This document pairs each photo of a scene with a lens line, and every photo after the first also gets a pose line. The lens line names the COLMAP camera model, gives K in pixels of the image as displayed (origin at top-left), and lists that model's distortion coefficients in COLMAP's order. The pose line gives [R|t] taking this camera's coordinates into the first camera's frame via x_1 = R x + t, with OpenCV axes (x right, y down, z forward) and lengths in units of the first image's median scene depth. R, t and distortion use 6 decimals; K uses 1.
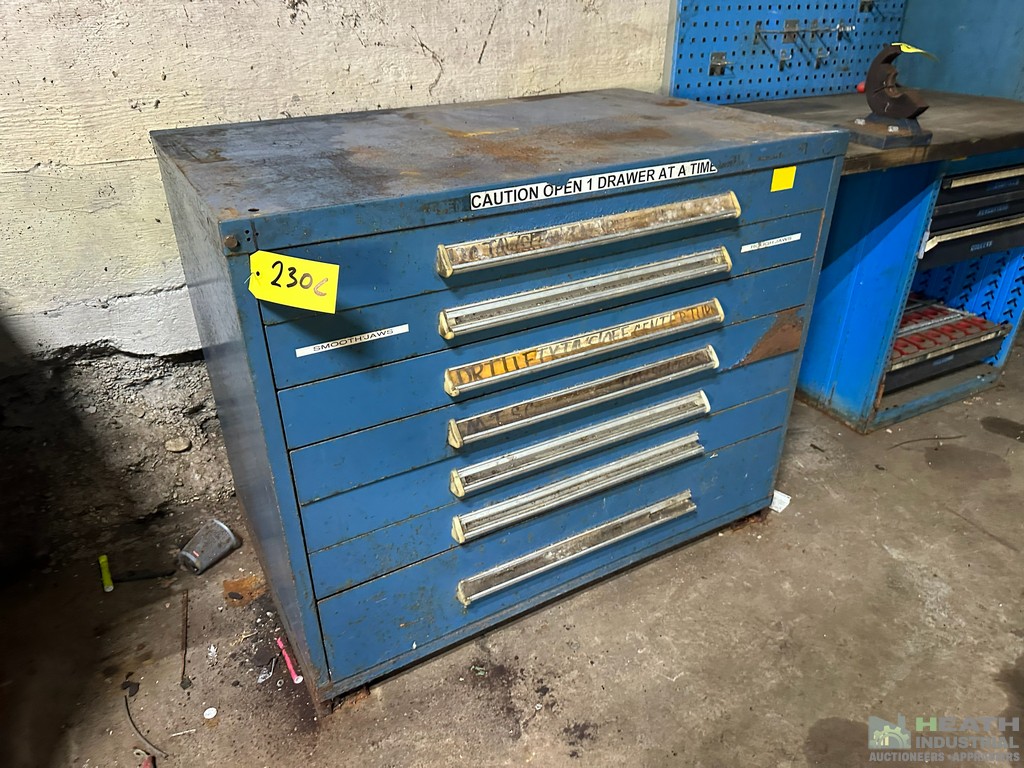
lens RADIAL K [[721.8, 0, 506.2], [0, 721.8, 383.4], [0, 0, 1]] dist [0.013405, -0.020489]
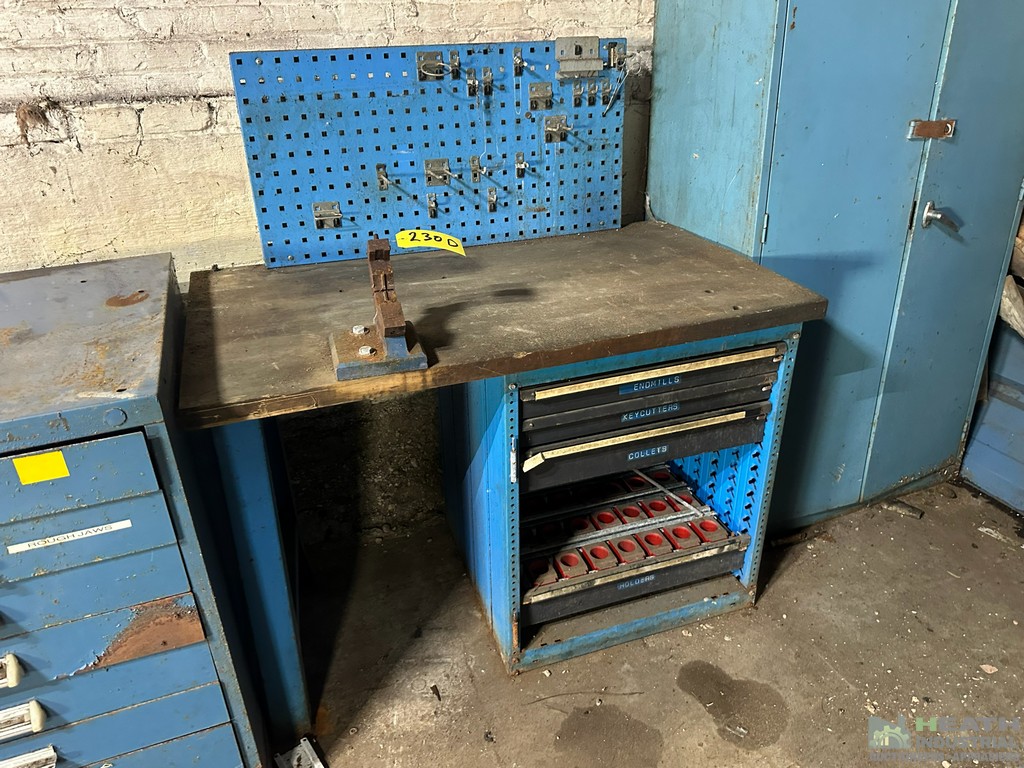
lens RADIAL K [[763.2, 0, 518.2], [0, 763.2, 380.0], [0, 0, 1]] dist [0.040668, -0.045881]
pose [[0.990529, 0.047823, -0.128706, 0.616615], [-0.052433, 0.998090, -0.032674, -0.232647], [0.126898, 0.039113, 0.991144, 0.165218]]
